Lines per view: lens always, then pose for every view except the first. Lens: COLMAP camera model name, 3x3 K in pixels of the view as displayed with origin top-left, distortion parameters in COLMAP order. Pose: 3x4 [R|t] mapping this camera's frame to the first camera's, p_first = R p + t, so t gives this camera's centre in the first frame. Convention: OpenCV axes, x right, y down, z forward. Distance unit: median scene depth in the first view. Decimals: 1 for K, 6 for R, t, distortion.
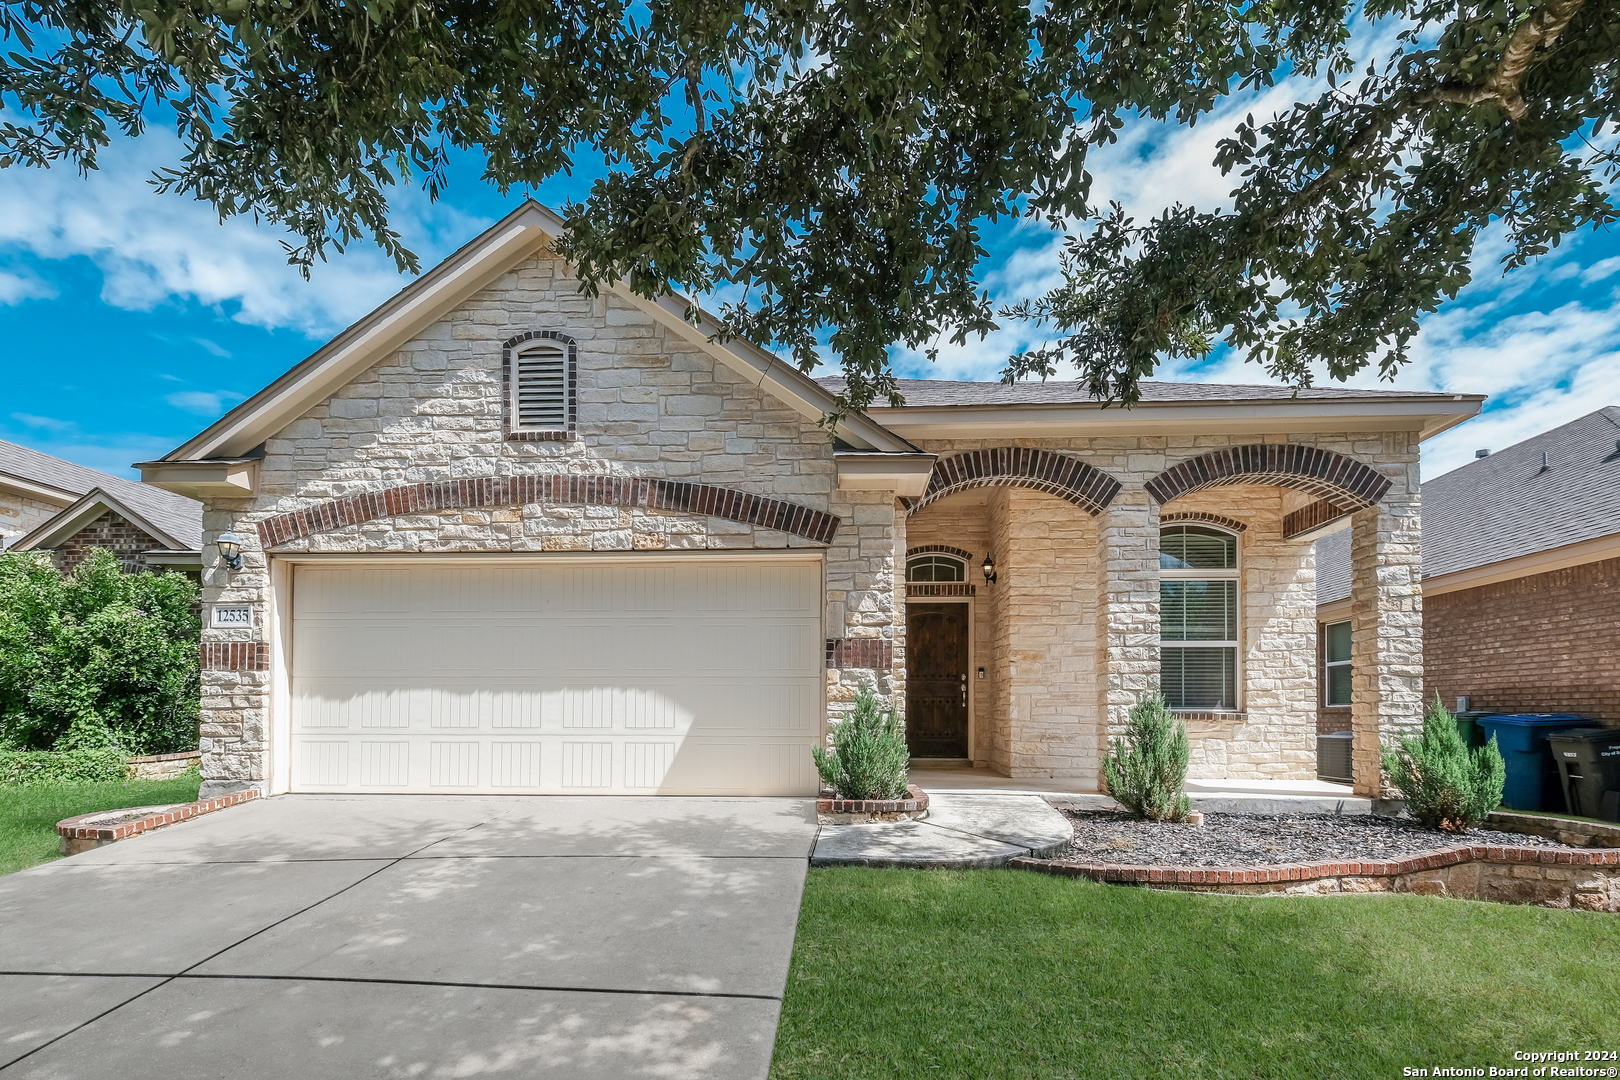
lens RADIAL K [[724.0, 0, 802.5], [0, 724.0, 535.2], [0, 0, 1]] dist [0.001909, 0.000145]
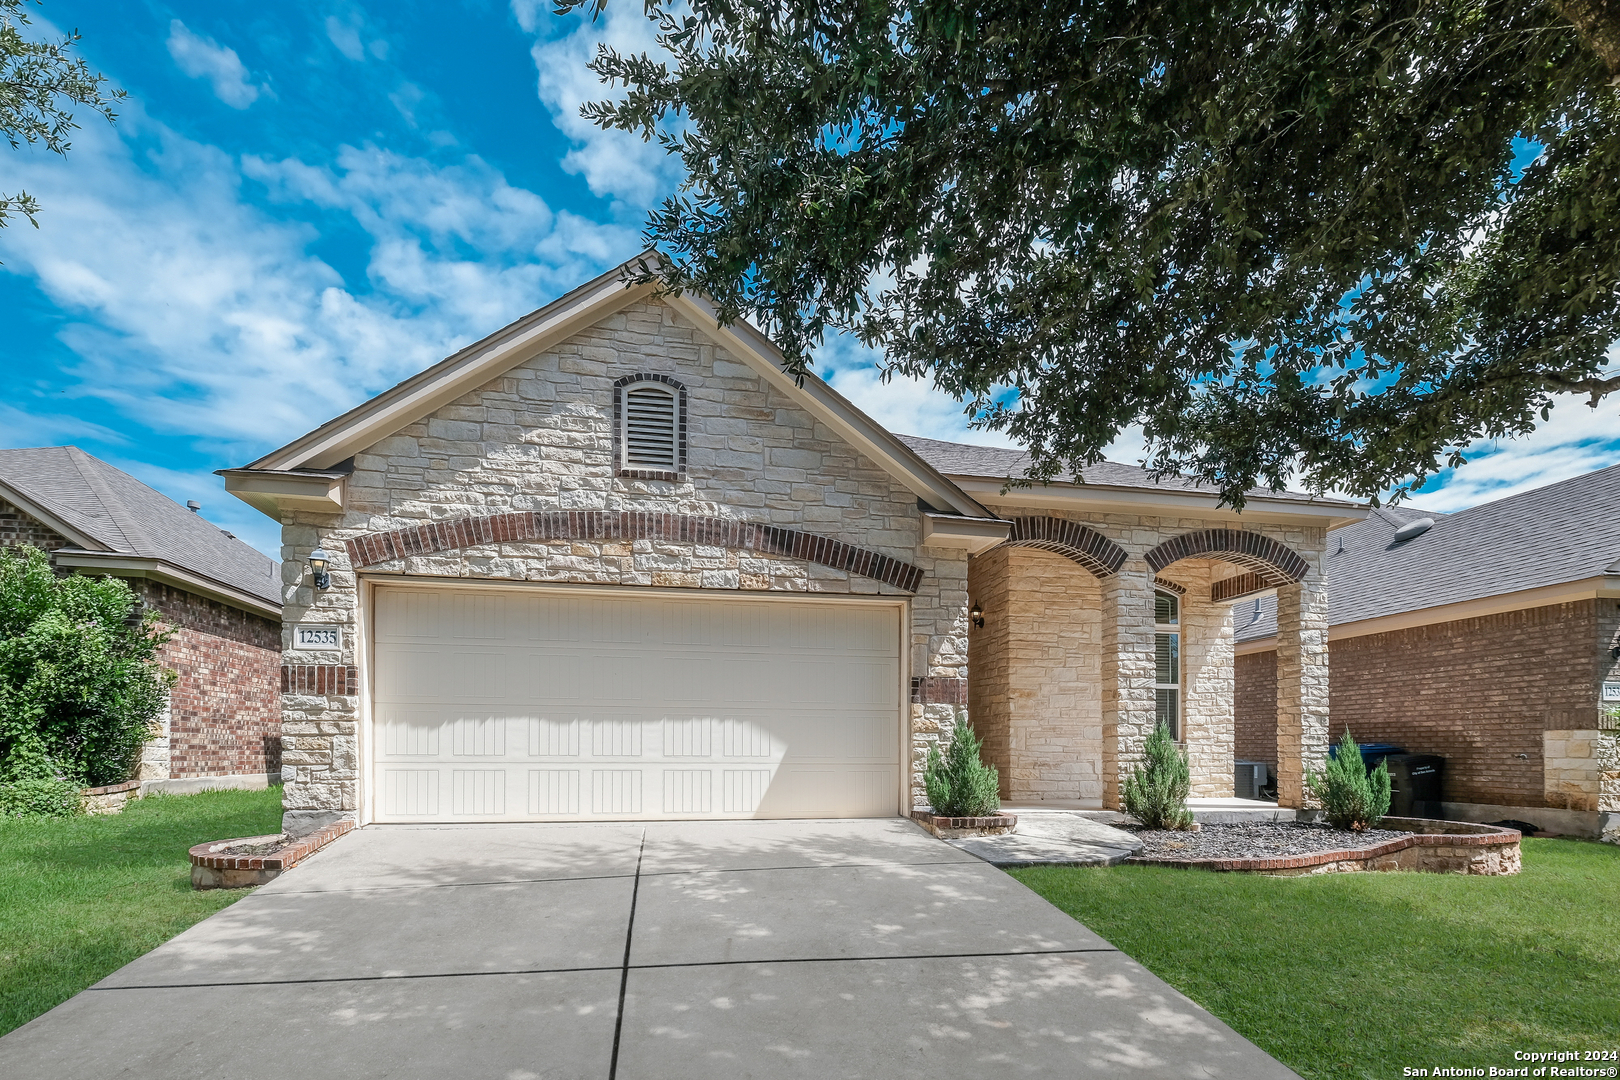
lens RADIAL K [[744.1, 0, 810.0], [0, 744.1, 544.9], [0, 0, 1]] dist [-0.011324, -0.000100]
pose [[0.971421, 0.063984, 0.228576, -0.383753], [-0.058933, 0.997845, -0.028860, -0.019230], [-0.229930, 0.014565, 0.973098, -0.094043]]
